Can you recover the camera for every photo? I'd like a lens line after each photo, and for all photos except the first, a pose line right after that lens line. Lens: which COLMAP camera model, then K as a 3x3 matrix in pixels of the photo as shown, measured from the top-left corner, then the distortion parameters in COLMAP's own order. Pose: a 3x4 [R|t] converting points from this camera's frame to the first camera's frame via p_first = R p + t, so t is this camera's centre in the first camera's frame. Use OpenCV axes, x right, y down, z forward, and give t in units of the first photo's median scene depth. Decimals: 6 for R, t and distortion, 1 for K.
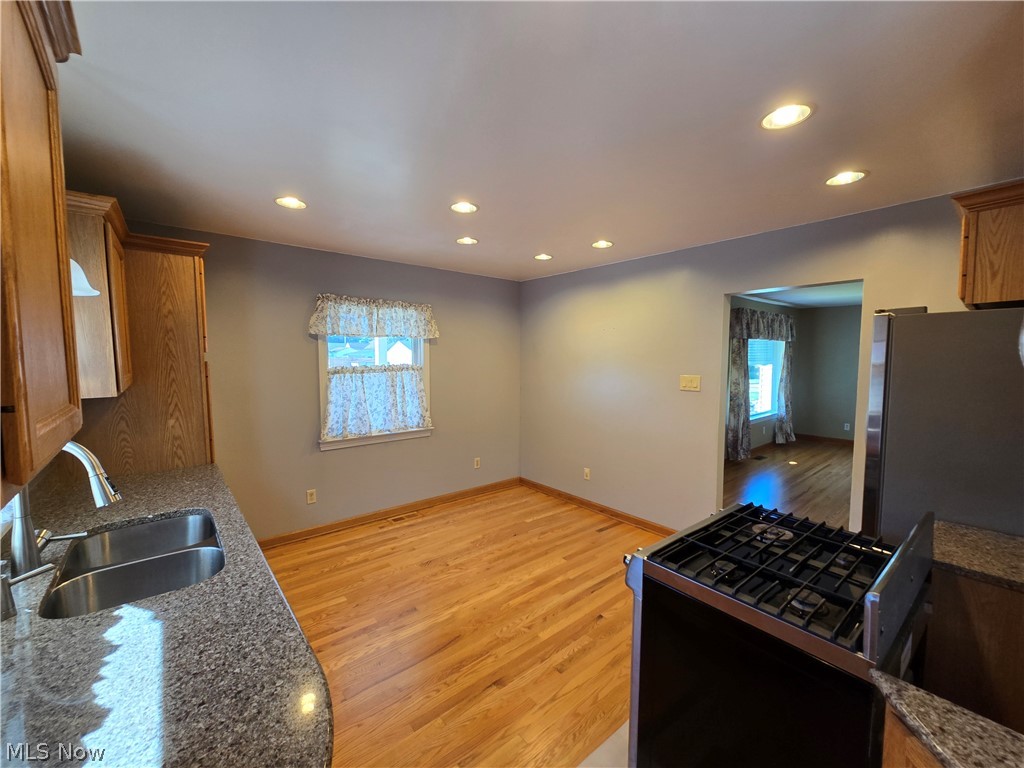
lens RADIAL K [[409.0, 0, 514.2], [0, 409.0, 384.3], [0, 0, 1]] dist [-0.002237, -0.000121]
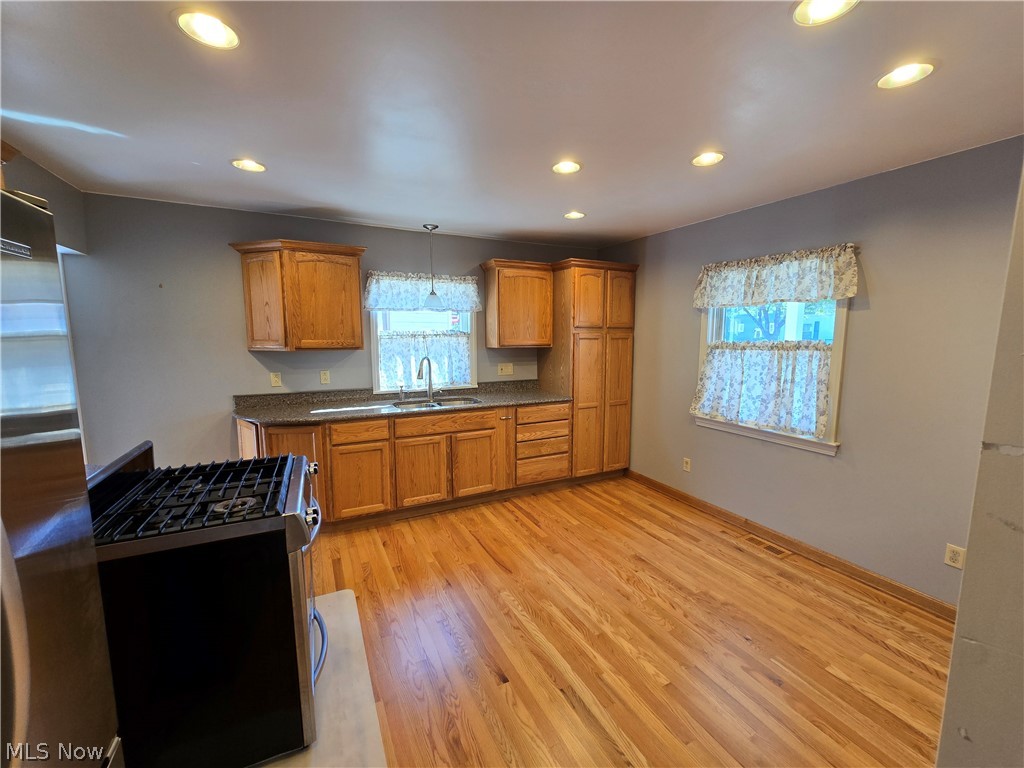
lens RADIAL K [[409.0, 0, 513.9], [0, 409.0, 380.5], [0, 0, 1]] dist [-0.002237, -0.000121]
pose [[-0.209004, 0.112678, -0.971402, 0.584915], [-0.069217, 0.989144, 0.129628, -0.043252], [0.975462, 0.094330, -0.198935, 0.753516]]
